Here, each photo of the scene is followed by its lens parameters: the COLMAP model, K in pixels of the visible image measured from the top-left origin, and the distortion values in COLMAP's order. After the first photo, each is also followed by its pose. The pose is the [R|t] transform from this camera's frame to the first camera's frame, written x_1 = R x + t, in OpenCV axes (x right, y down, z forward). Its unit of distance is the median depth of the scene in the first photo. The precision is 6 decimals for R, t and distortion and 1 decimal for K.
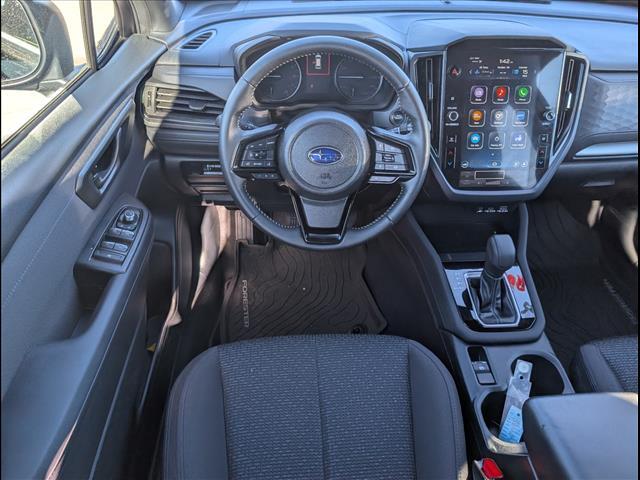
lens RADIAL K [[464.4, 0, 318.7], [0, 464.4, 236.4], [0, 0, 1]] dist [-0.010734, -0.001522]
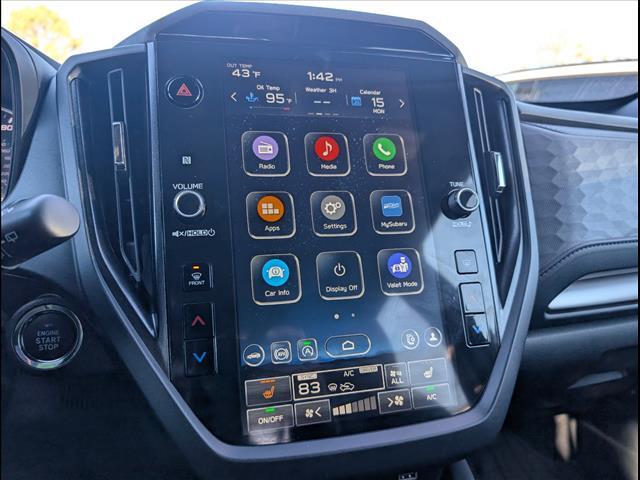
lens RADIAL K [[464.4, 0, 323.4], [0, 464.4, 239.7], [0, 0, 1]] dist [-0.010734, -0.001522]
pose [[0.980281, -0.049406, 0.191330, 0.309186], [0.133632, 0.879017, -0.457681, -0.075789], [-0.145570, 0.474224, 0.868286, 0.696247]]
